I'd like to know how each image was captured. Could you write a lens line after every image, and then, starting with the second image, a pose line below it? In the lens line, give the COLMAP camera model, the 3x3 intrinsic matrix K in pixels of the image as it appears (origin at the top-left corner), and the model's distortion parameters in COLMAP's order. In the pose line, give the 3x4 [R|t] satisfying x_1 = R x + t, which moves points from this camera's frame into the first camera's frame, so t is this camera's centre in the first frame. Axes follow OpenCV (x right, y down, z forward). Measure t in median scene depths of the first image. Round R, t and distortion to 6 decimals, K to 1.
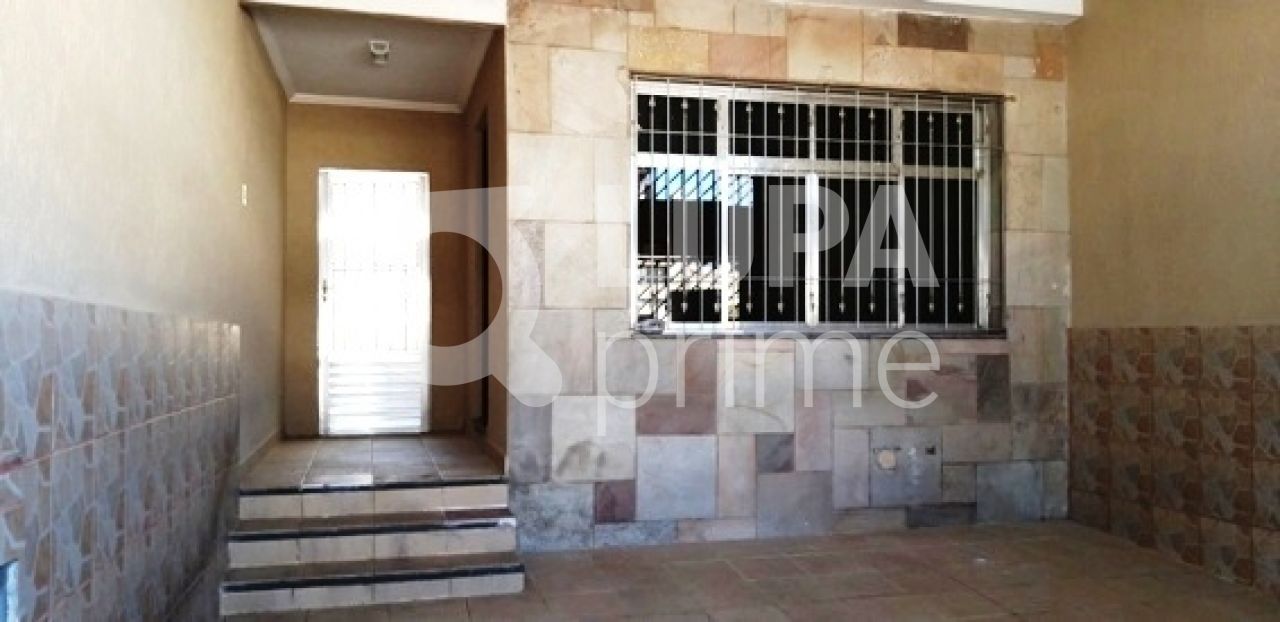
lens RADIAL K [[1006.3, 0, 641.9], [0, 1006.3, 314.8], [0, 0, 1]] dist [-0.007658, -0.003360]
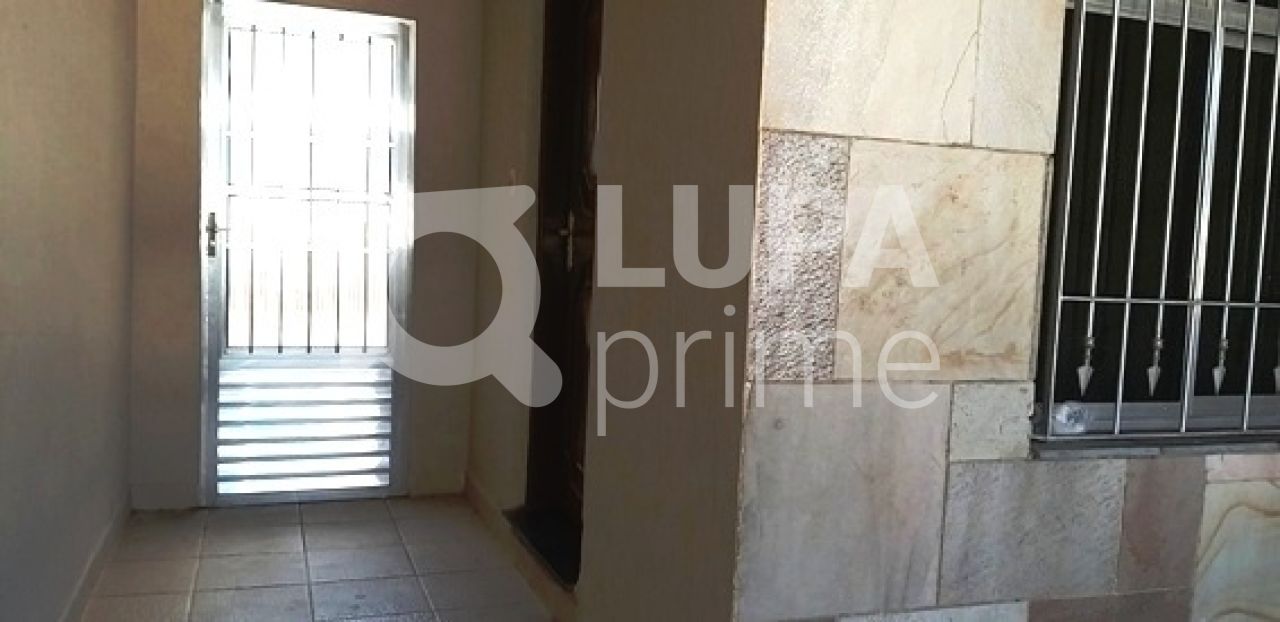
lens RADIAL K [[1006.3, 0, 636.7], [0, 1006.3, 310.7], [0, 0, 1]] dist [-0.007658, -0.003360]
pose [[0.995079, 0.031263, 0.094023, -0.142525], [-0.040174, 0.994720, 0.094432, -0.044152], [-0.090574, -0.097744, 0.991081, 0.455984]]
